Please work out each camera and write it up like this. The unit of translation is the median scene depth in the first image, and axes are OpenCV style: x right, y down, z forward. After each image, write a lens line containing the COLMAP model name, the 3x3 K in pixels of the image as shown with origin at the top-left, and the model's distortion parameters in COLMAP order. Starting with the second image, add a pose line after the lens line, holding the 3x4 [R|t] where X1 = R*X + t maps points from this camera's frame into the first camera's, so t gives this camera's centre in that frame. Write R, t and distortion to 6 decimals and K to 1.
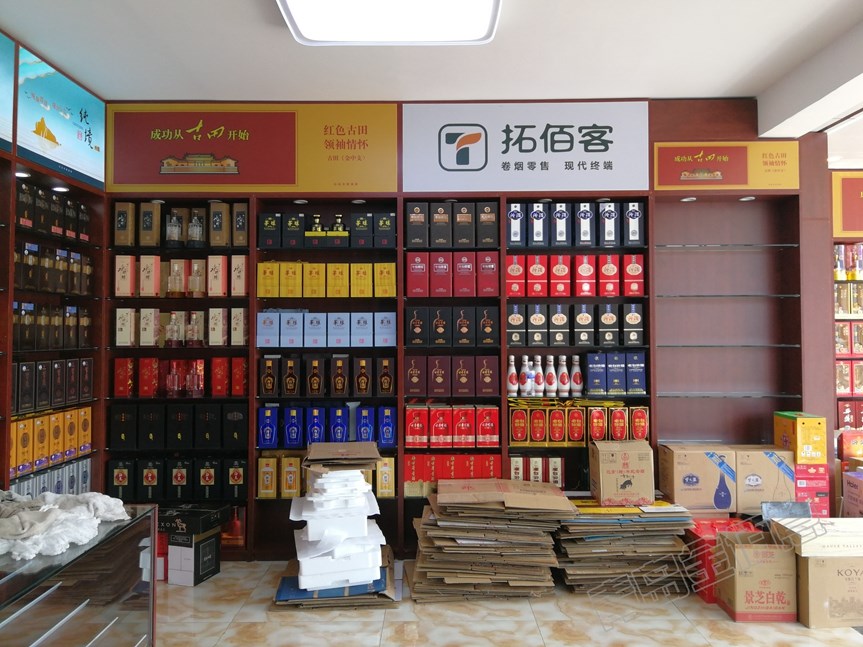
lens RADIAL K [[705.2, 0, 428.8], [0, 705.2, 316.5], [0, 0, 1]] dist [0.011230, -0.015918]
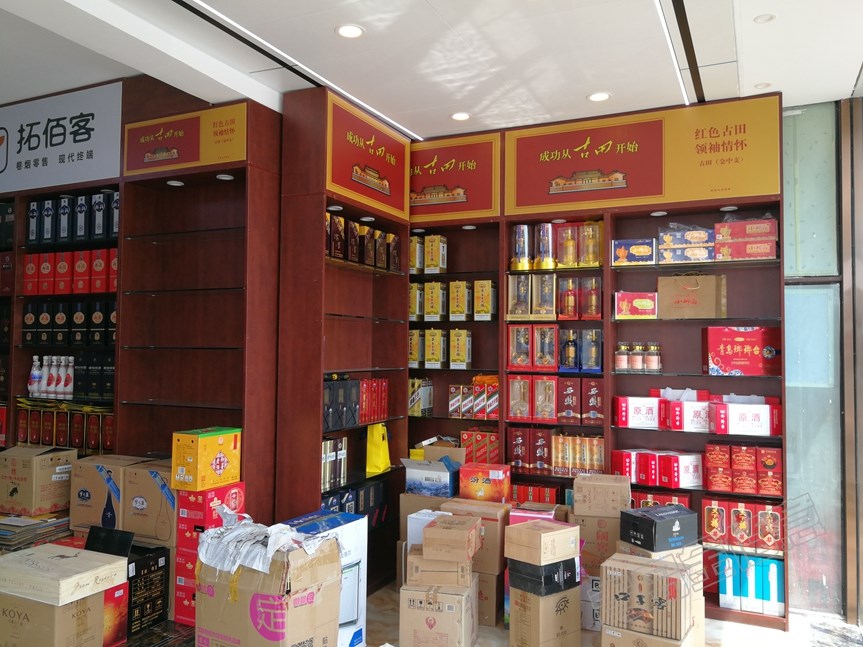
lens RADIAL K [[705.2, 0, 428.8], [0, 705.2, 316.5], [0, 0, 1]] dist [0.011230, -0.015918]
pose [[0.909795, -0.006756, -0.415002, 1.054307], [-0.003795, 0.999690, -0.024593, 0.023683], [0.415040, 0.023949, 0.909488, 0.334239]]
